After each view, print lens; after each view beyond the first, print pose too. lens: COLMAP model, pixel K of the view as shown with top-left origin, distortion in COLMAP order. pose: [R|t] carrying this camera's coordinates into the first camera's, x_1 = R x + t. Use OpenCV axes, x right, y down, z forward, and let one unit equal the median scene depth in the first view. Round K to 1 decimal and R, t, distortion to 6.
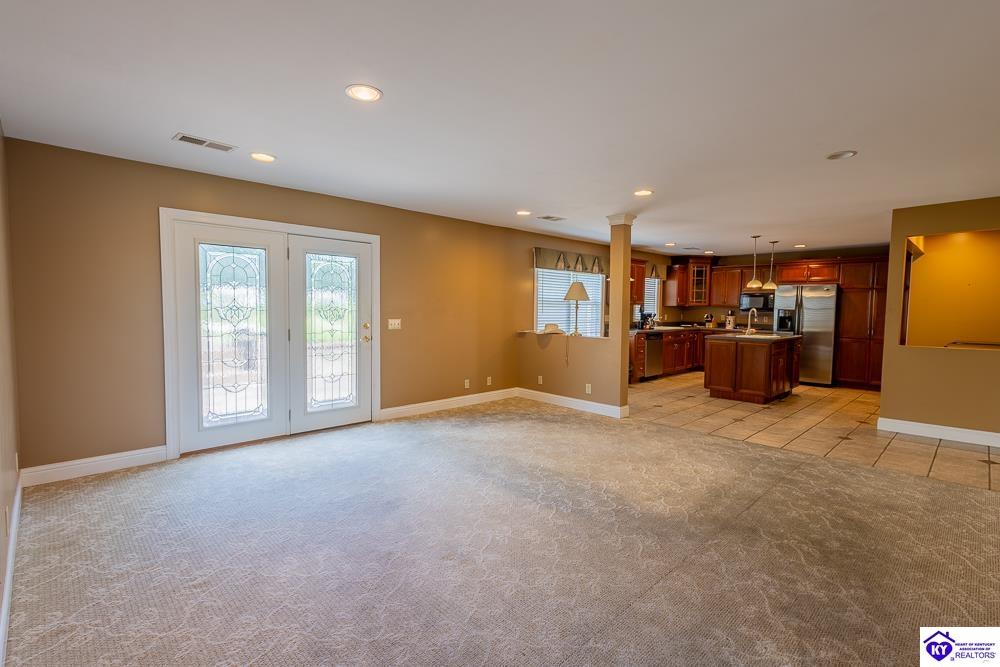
lens RADIAL K [[462.1, 0, 500.0], [0, 462.1, 333.5], [0, 0, 1]] dist [0.013704, -0.000358]
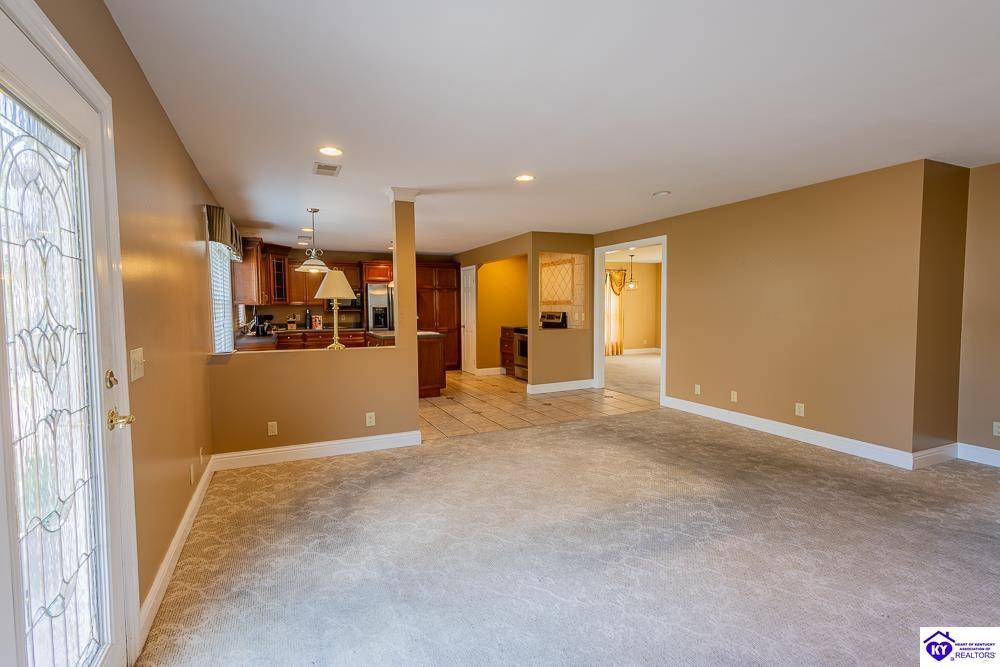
lens RADIAL K [[471.6, 0, 500.0], [0, 471.6, 333.5], [0, 0, 1]] dist [0.011904, -0.000219]
pose [[0.331795, -0.070918, 0.940682, -0.497746], [0.069213, 0.996313, 0.050700, -0.044890], [-0.940809, 0.048285, 0.335480, 0.636283]]
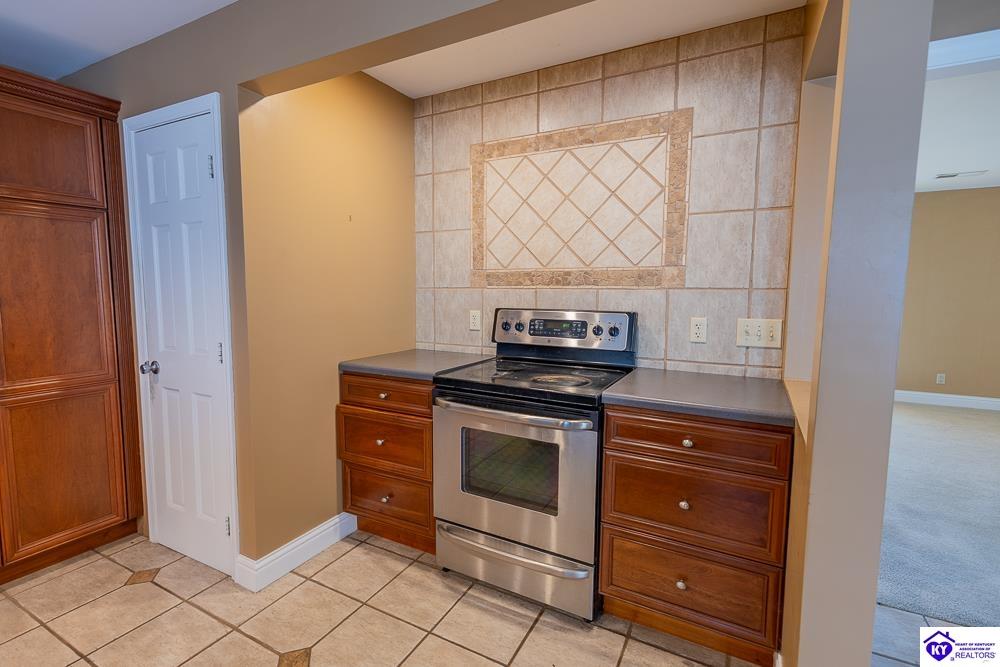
lens RADIAL K [[460.8, 0, 498.1], [0, 460.8, 330.9], [0, 0, 1]] dist [0.010489, -0.000299]
pose [[-0.305143, -0.103054, 0.946714, 0.715980], [0.046626, 0.991318, 0.122938, -0.062702], [-0.951164, 0.081655, -0.297689, 1.219533]]
